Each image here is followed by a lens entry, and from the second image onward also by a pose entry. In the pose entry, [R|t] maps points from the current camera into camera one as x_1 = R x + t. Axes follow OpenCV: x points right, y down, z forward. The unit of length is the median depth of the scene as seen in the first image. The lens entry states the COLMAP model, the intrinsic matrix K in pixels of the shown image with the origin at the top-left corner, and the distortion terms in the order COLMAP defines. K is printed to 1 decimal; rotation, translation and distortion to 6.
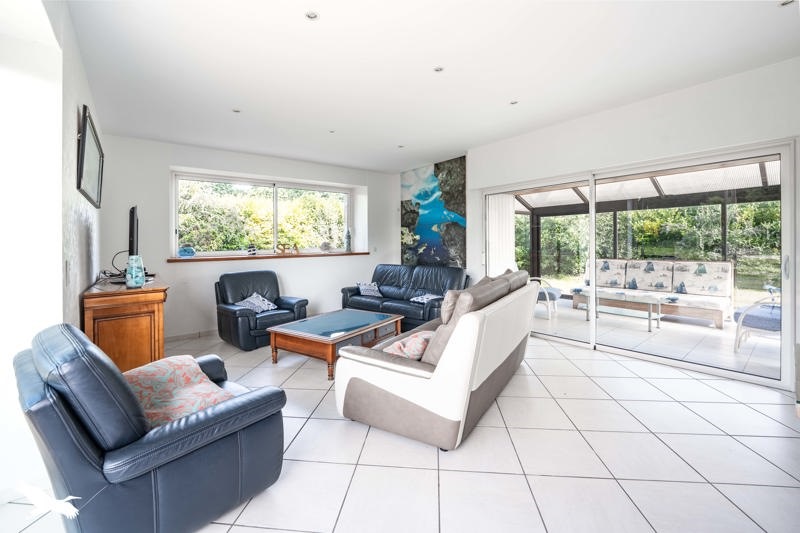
lens RADIAL K [[322.3, 0, 404.3], [0, 322.3, 241.2], [0, 0, 1]] dist [-0.000625, -0.000145]
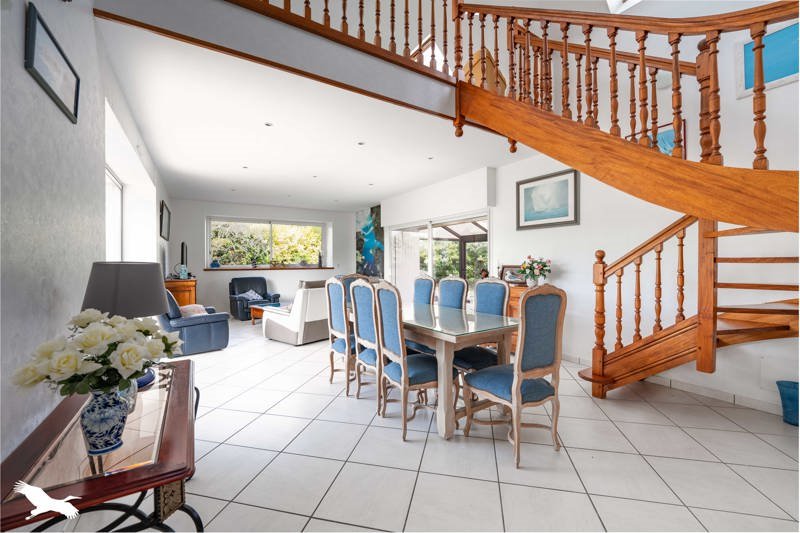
lens RADIAL K [[322.9, 0, 400.0], [0, 322.9, 266.5], [0, 0, 1]] dist [0.000099, 0.000037]
pose [[0.990378, 0.012776, -0.137796, 0.409921], [-0.009882, 0.999716, 0.021672, -0.003911], [0.138033, -0.020102, 0.990224, -0.430026]]
